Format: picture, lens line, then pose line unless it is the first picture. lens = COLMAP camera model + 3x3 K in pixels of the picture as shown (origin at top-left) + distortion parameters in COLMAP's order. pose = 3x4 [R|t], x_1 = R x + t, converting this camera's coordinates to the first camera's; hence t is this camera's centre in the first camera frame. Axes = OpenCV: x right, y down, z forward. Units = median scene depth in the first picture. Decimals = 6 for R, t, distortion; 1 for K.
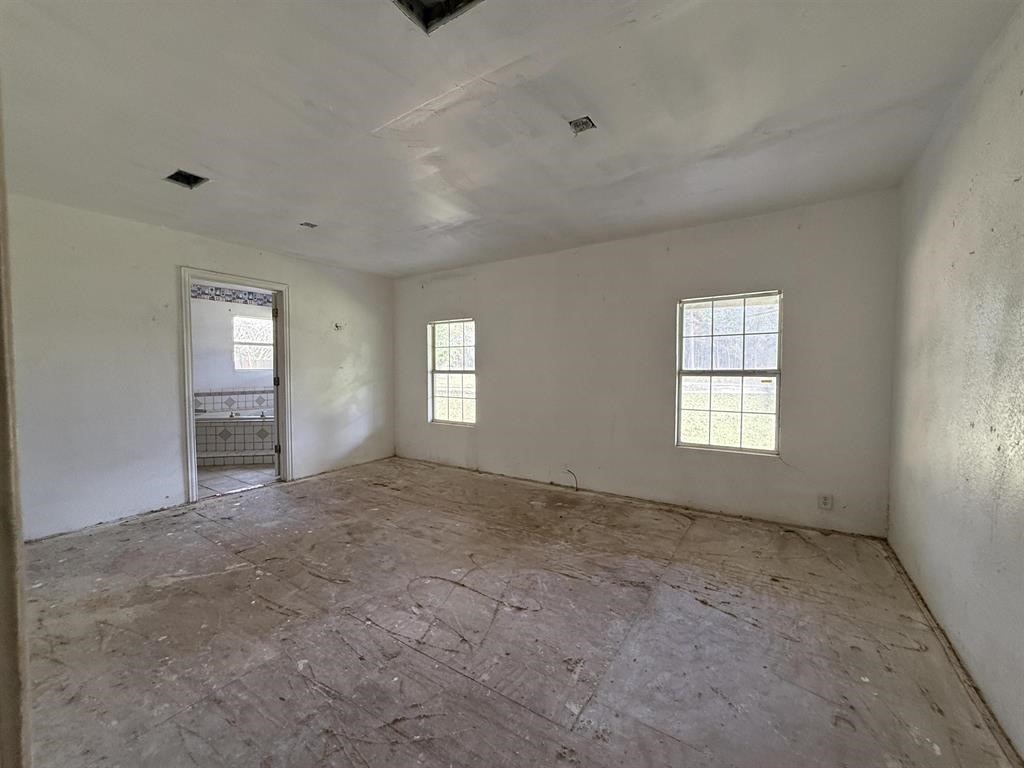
lens RADIAL K [[408.0, 0, 509.7], [0, 408.0, 383.4], [0, 0, 1]] dist [0.000946, 0.000238]
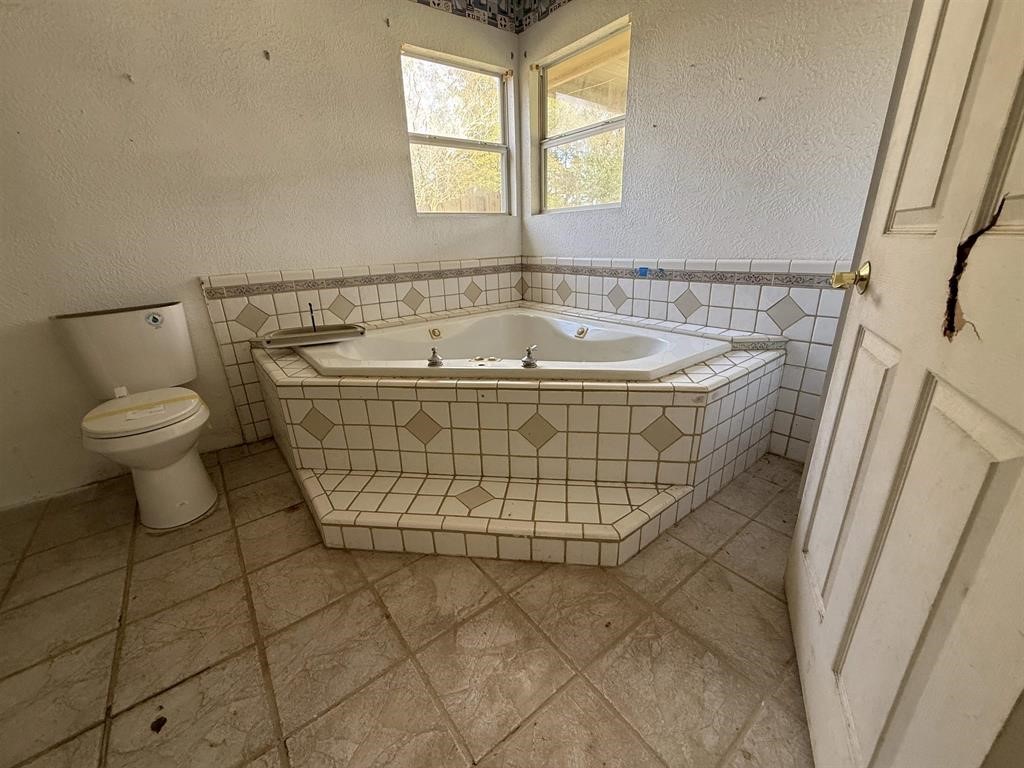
lens RADIAL K [[408.0, 0, 509.7], [0, 408.0, 383.4], [0, 0, 1]] dist [0.000946, 0.000238]
pose [[0.943883, 0.078582, -0.320796, -0.467693], [0.022797, 0.953466, 0.300638, 0.006323], [0.329493, -0.291081, 0.898168, 0.655473]]
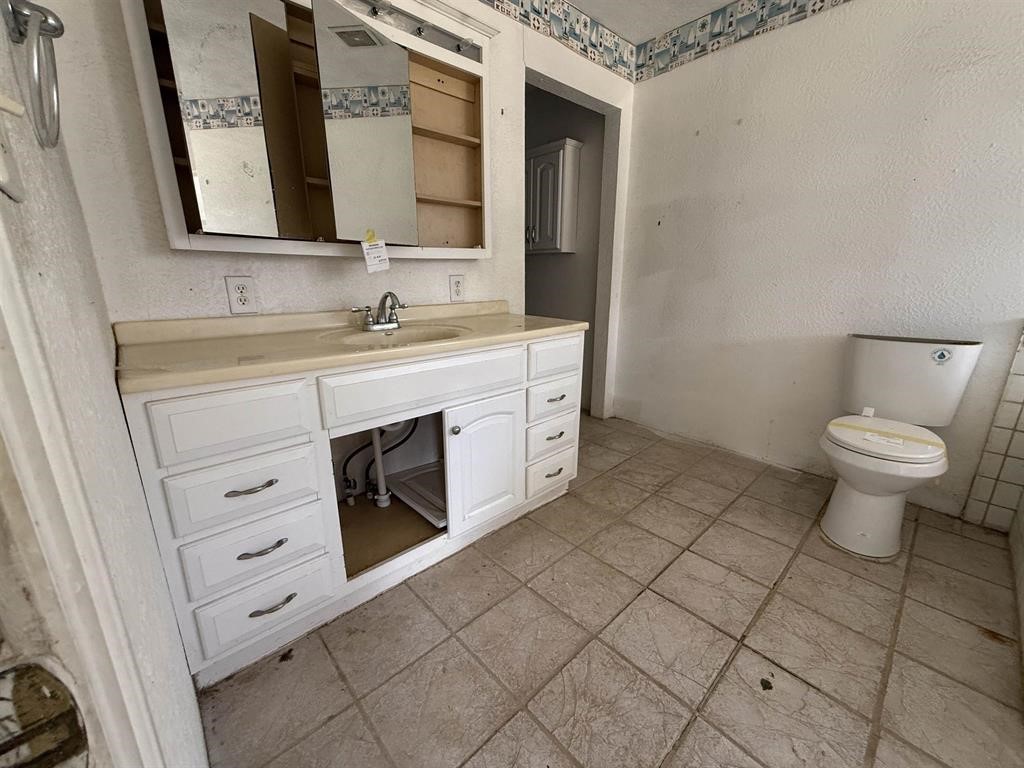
lens RADIAL K [[408.0, 0, 509.7], [0, 408.0, 383.4], [0, 0, 1]] dist [0.000946, 0.000238]
pose [[-0.250755, 0.249266, -0.935408, -0.468003], [-0.037562, 0.963047, 0.266700, 0.002635], [0.967322, 0.102012, -0.232126, 0.640776]]
